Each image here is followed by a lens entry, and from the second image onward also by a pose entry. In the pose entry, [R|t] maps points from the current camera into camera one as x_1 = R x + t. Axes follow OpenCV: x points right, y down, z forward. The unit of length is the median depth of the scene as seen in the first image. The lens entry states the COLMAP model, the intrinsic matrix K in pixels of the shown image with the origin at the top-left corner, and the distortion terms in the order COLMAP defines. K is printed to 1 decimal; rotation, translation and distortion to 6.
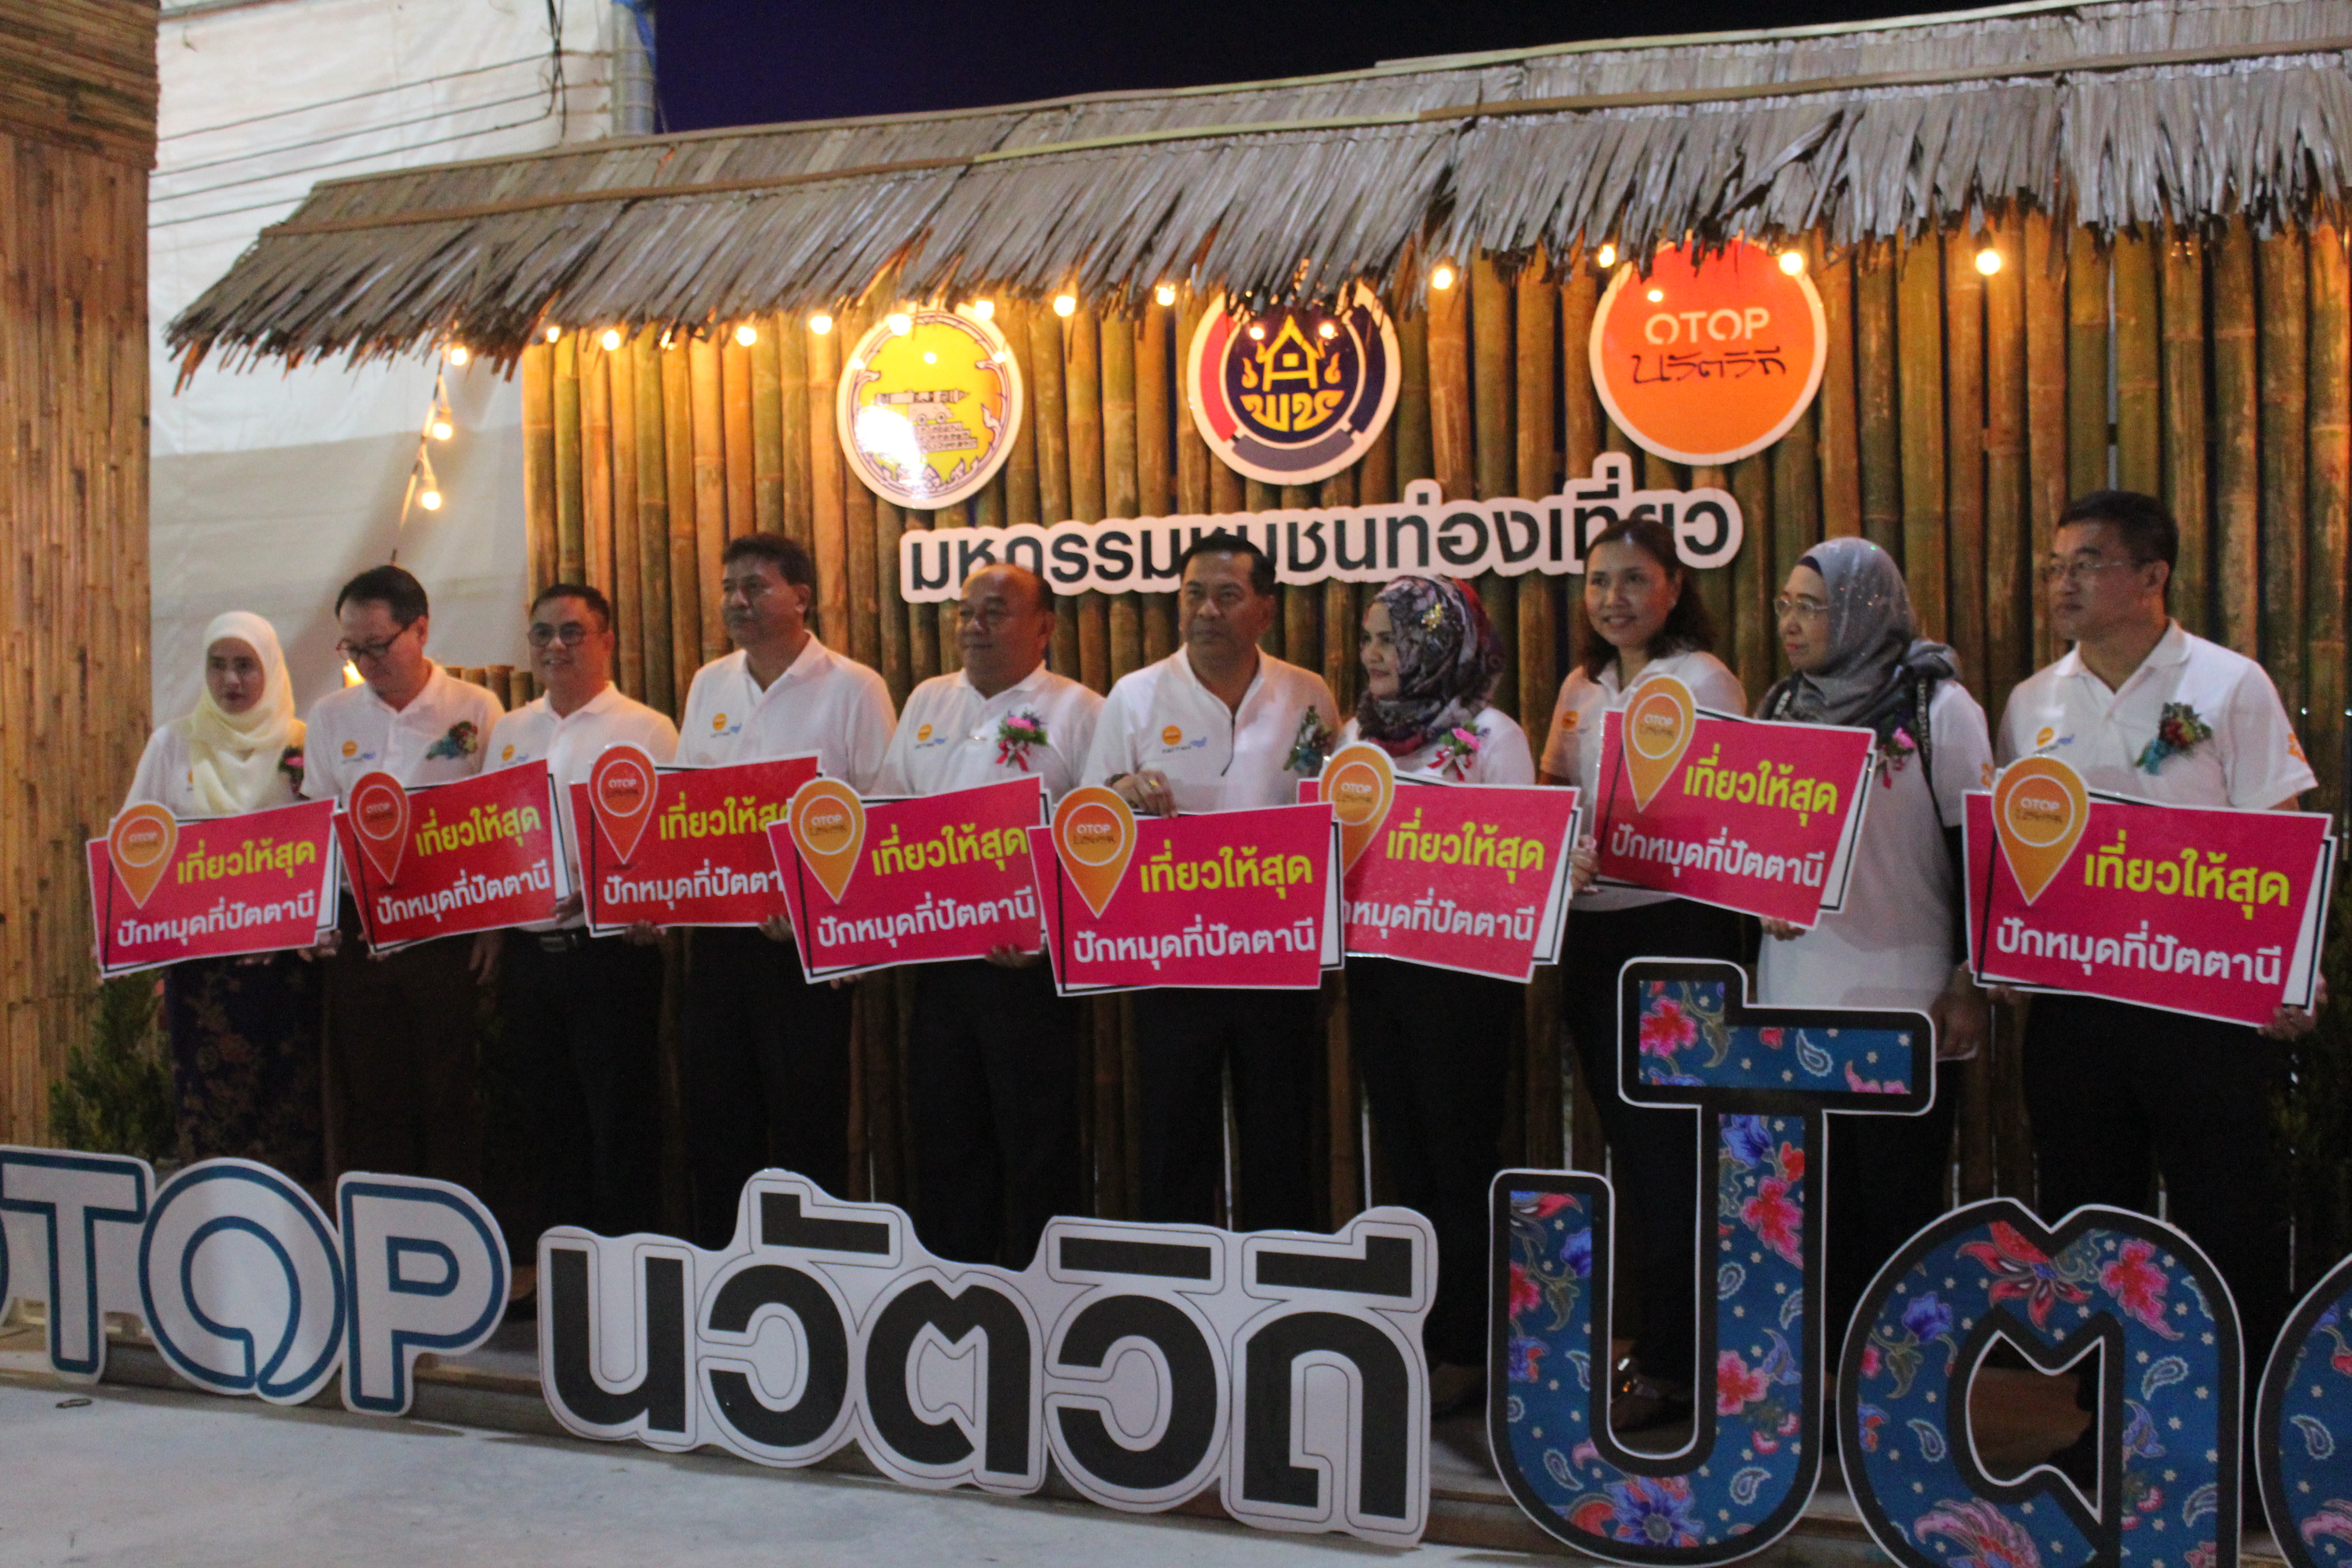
lens RADIAL K [[2757.4, 0, 1176.0], [0, 2757.4, 784.0], [0, 0, 1]] dist [-0.089555, 0.064578]
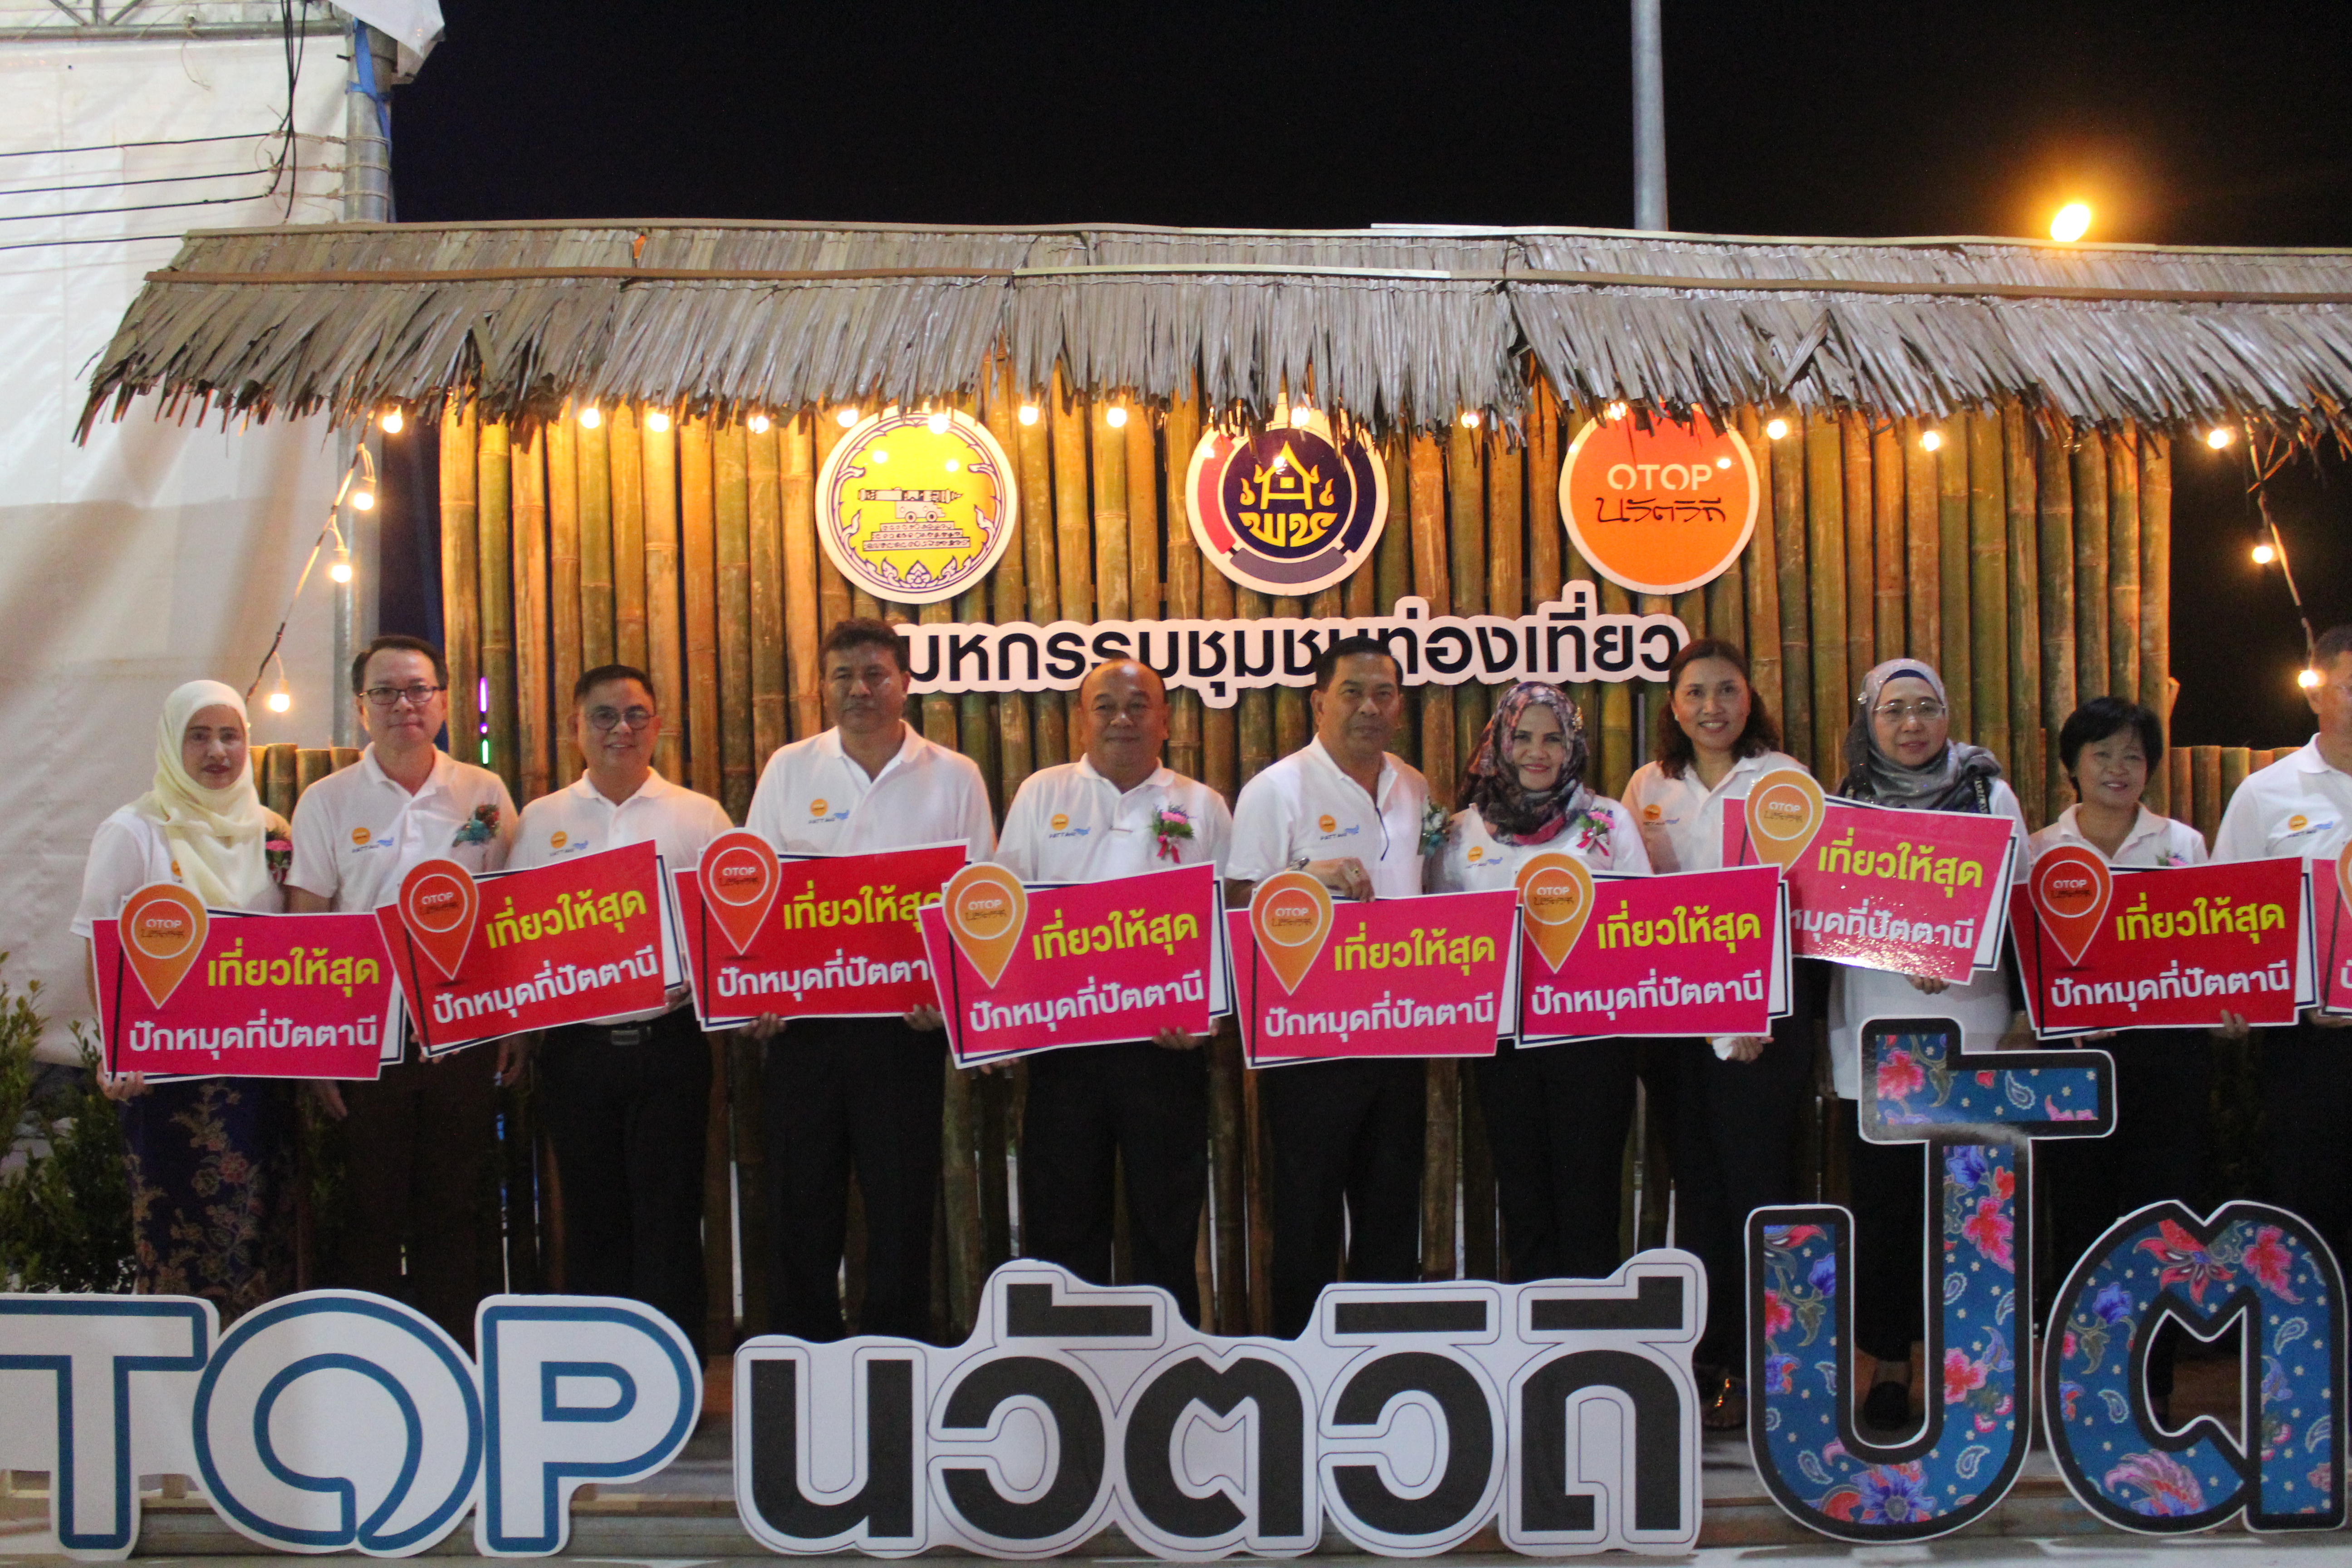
lens RADIAL K [[2291.4, 0, 1176.0], [0, 2291.4, 784.0], [0, 0, 1]] dist [-0.141772, 0.144043]
pose [[0.908065, 0.010456, 0.418698, -0.416735], [0.005235, 0.999327, -0.036309, -0.001026], [-0.418796, 0.035163, 0.907399, 0.214187]]
